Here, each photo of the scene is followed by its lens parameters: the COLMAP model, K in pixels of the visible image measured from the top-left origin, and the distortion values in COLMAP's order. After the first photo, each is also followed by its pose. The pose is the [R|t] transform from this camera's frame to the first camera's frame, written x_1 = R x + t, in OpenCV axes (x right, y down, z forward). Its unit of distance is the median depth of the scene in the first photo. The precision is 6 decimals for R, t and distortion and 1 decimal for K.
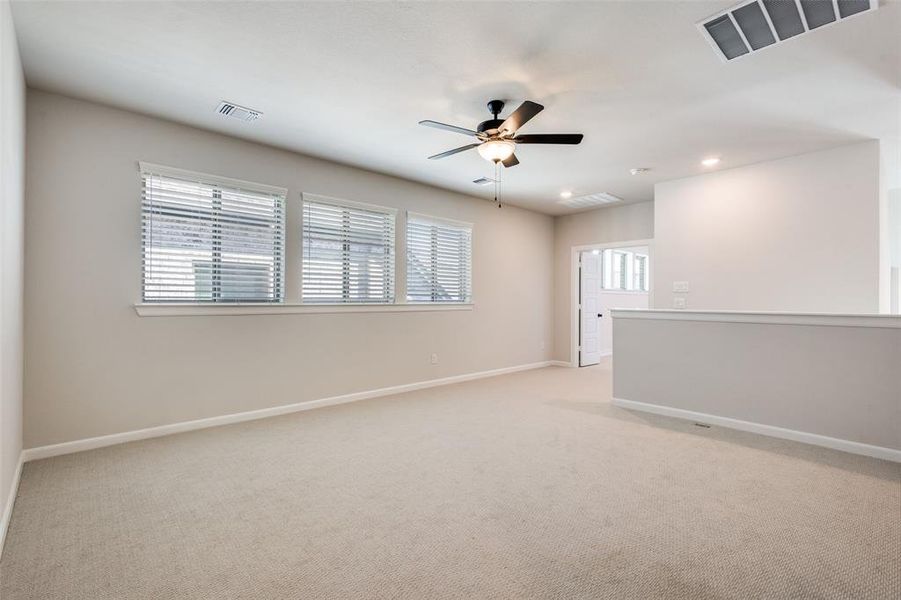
lens RADIAL K [[412.8, 0, 449.7], [0, 412.8, 297.5], [0, 0, 1]] dist [0.004924, 0.000087]
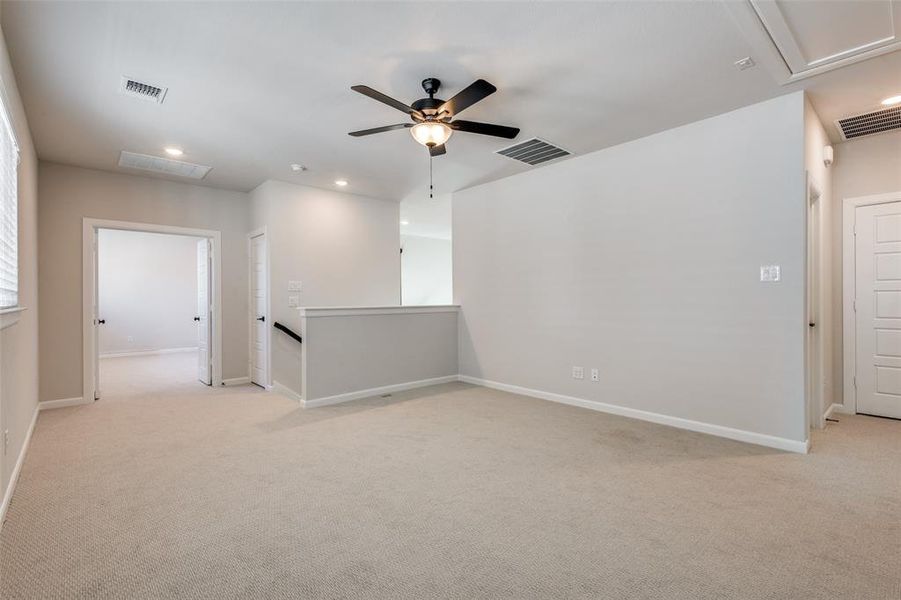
lens RADIAL K [[412.8, 0, 449.4], [0, 412.8, 300.1], [0, 0, 1]] dist [0.004924, 0.000087]
pose [[0.016205, -0.010333, 0.999815, -0.556145], [0.000590, 0.999947, 0.010325, -0.000326], [-0.999869, 0.000423, 0.016210, 0.655002]]
